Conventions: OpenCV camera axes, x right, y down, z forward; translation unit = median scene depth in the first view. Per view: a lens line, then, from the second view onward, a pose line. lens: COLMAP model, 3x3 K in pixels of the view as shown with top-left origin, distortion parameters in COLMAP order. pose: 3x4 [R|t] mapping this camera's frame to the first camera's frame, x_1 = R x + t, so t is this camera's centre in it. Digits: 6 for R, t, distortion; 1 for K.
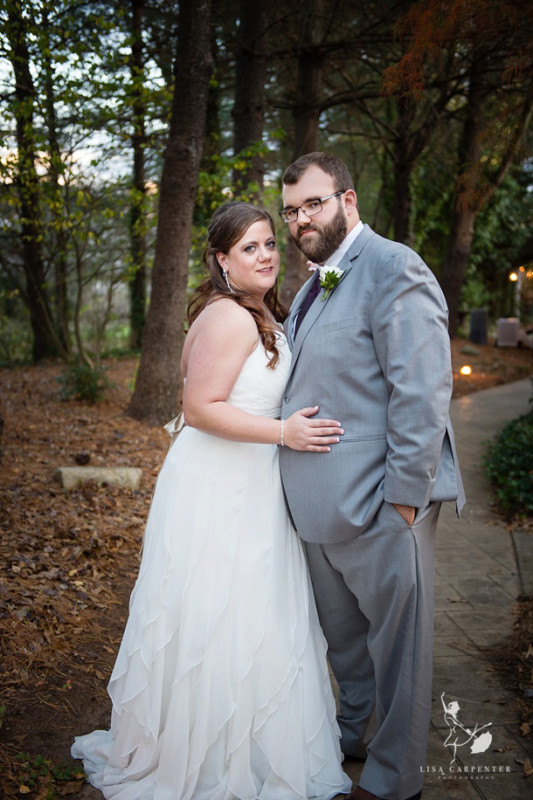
lens RADIAL K [[998.3, 0, 266.5], [0, 998.3, 400.0], [0, 0, 1]] dist [0.125575, -0.001631]
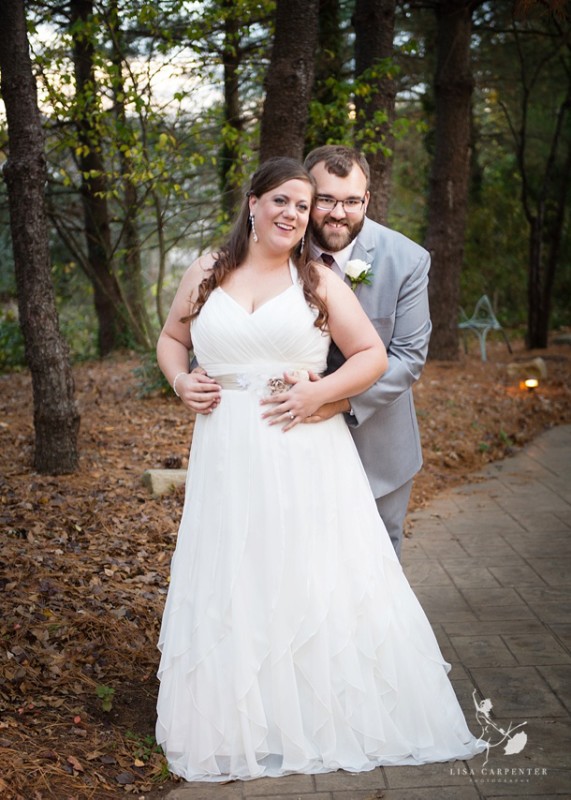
lens RADIAL K [[1440.7, 0, 277.1], [0, 1440.7, 412.2], [0, 0, 1]] dist [0.178005, -0.087158]
pose [[0.995129, -0.019137, -0.096709, 0.014340], [0.018944, 0.999816, -0.002914, 0.020788], [0.096747, 0.001067, 0.995308, -0.150573]]
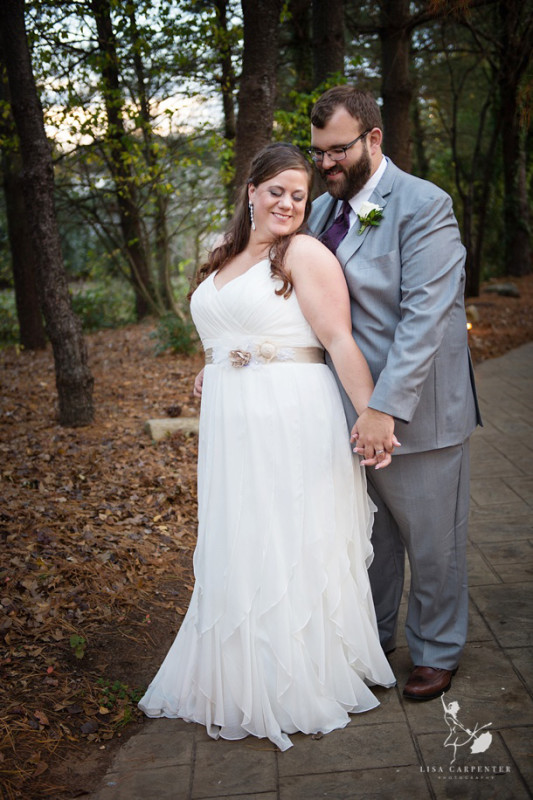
lens RADIAL K [[1039.9, 0, 266.5], [0, 1039.9, 400.0], [0, 0, 1]] dist [0.133783, 0.025491]
pose [[0.990423, -0.062603, -0.123057, 0.036714], [0.068608, 0.996620, 0.045176, 0.006094], [0.119813, -0.053186, 0.991371, -0.026869]]
